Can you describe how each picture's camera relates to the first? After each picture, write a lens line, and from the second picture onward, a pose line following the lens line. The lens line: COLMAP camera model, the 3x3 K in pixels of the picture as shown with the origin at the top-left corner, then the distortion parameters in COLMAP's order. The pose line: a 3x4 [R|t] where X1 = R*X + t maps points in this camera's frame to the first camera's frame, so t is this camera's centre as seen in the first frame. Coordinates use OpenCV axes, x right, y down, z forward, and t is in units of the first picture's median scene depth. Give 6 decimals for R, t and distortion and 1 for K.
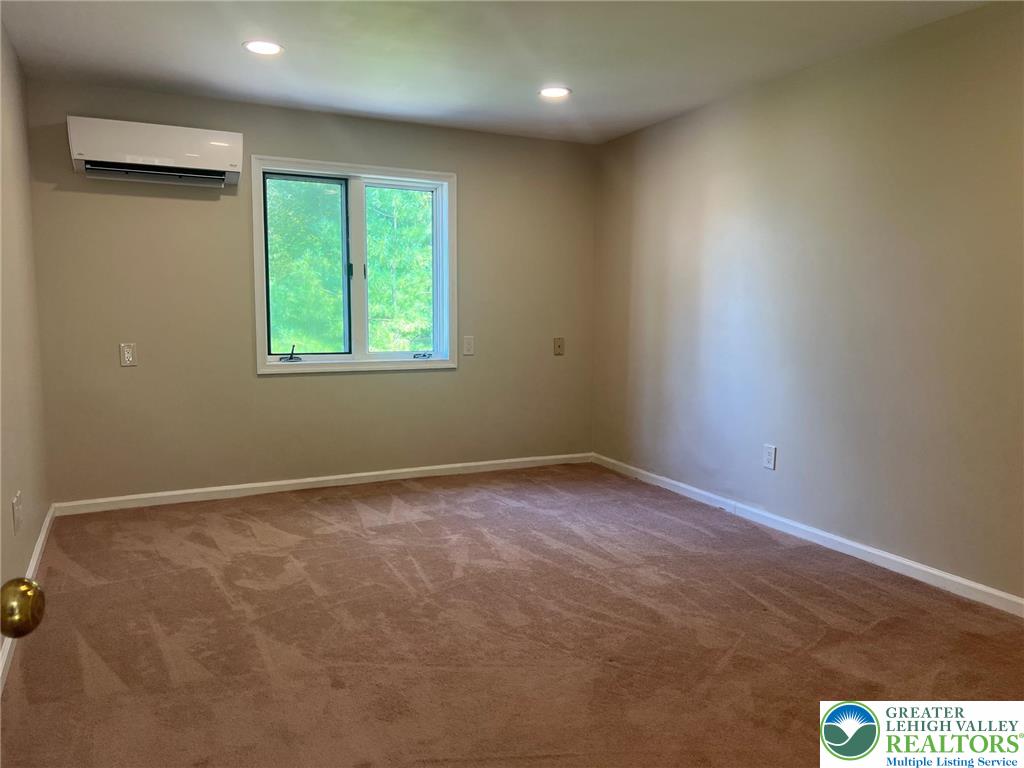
lens RADIAL K [[769.5, 0, 517.1], [0, 769.5, 391.6], [0, 0, 1]] dist [0.003965, -0.008472]
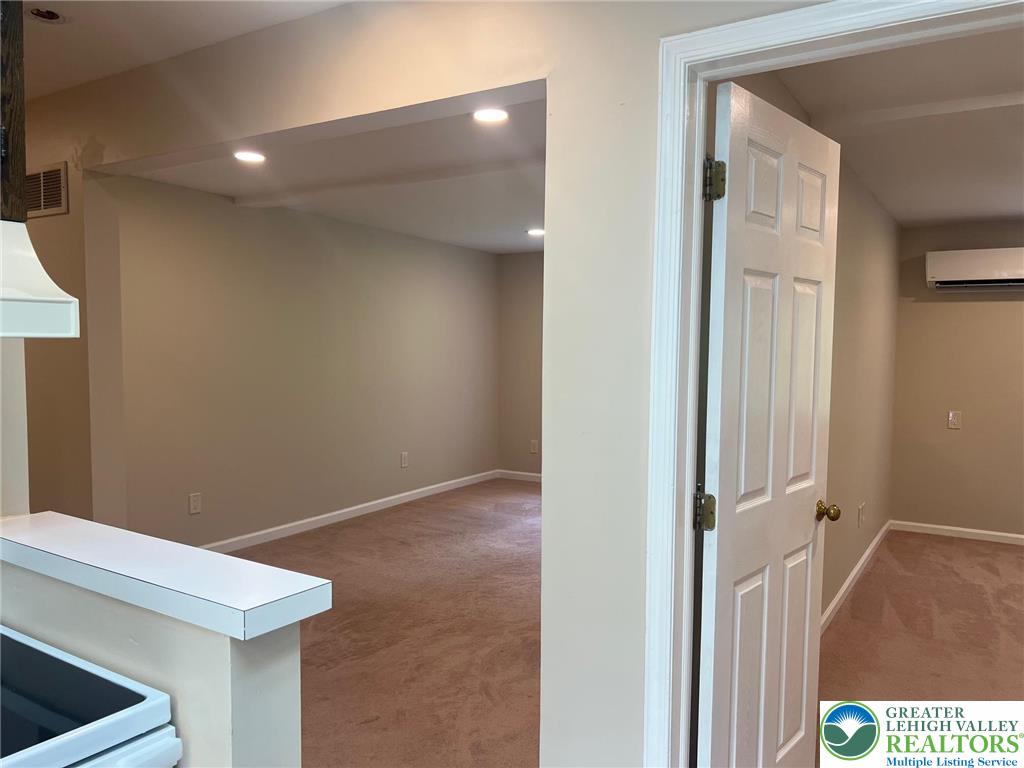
lens RADIAL K [[769.5, 0, 503.7], [0, 769.5, 387.9], [0, 0, 1]] dist [0.003965, -0.008472]
pose [[0.494450, 0.053098, -0.867583, 0.338404], [-0.104976, 0.994474, 0.001036, -0.030504], [0.862844, 0.090563, 0.497292, -0.440277]]
